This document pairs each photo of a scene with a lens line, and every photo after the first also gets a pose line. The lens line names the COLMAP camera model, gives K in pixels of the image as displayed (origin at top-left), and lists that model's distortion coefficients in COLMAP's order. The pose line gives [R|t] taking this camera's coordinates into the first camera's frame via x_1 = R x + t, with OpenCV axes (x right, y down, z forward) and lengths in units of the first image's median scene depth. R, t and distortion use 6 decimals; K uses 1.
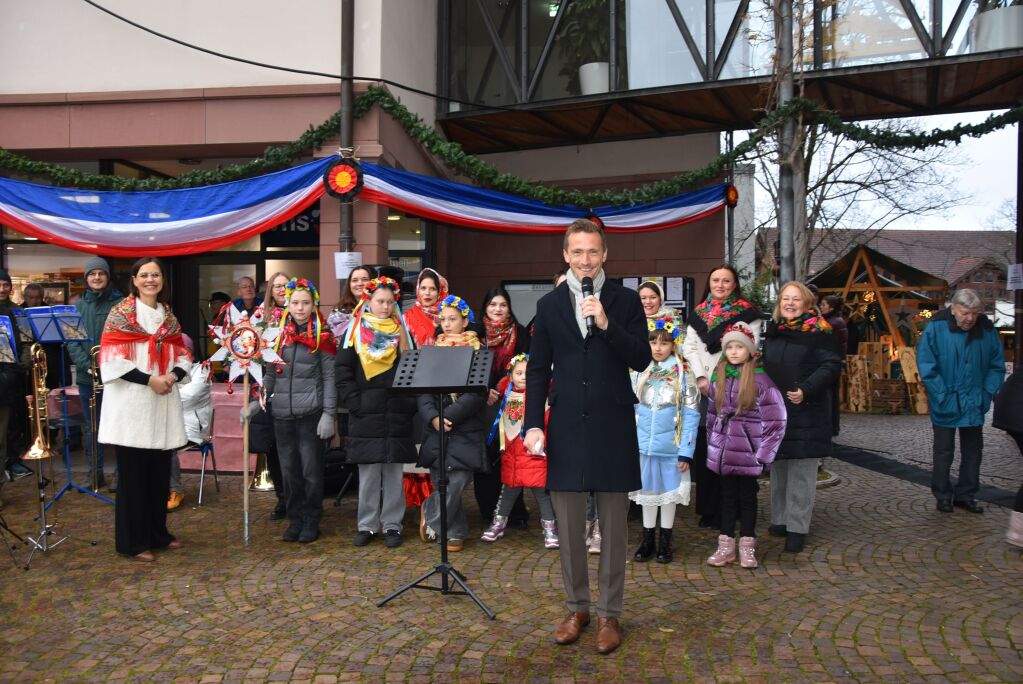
lens RADIAL K [[809.9, 0, 511.5], [0, 809.9, 342.0], [0, 0, 1]] dist [-0.143414, 0.117793]
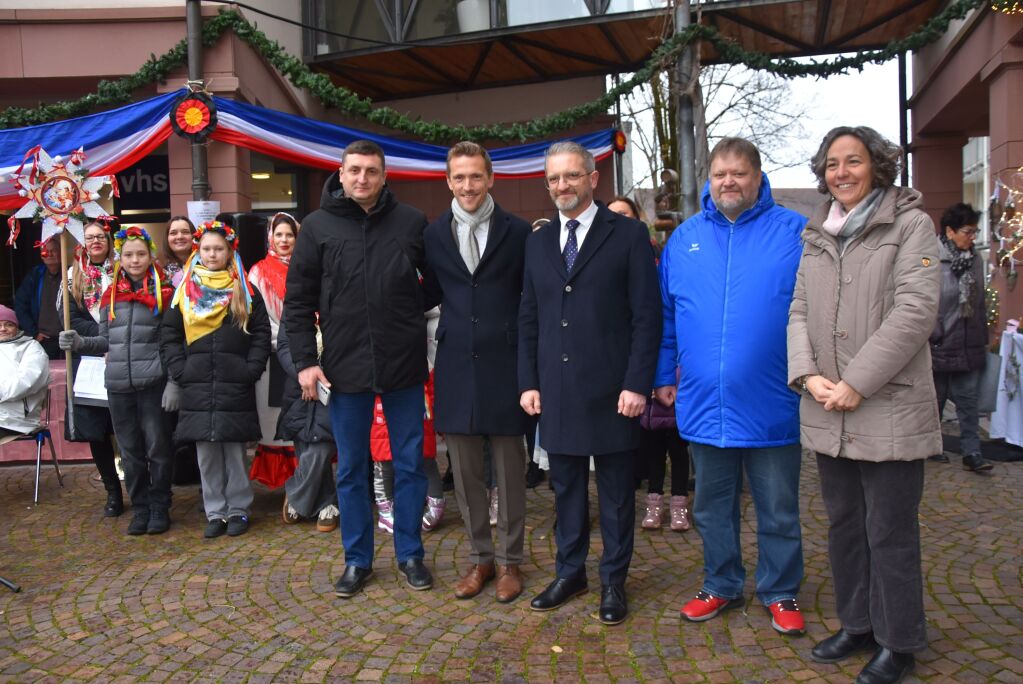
lens RADIAL K [[784.4, 0, 511.5], [0, 784.4, 342.0], [0, 0, 1]] dist [-0.147167, 0.089853]
pose [[0.988069, -0.046825, 0.146721, -0.002860], [0.040890, 0.998229, 0.043210, 0.024470], [-0.148485, -0.036695, 0.988234, 0.170456]]
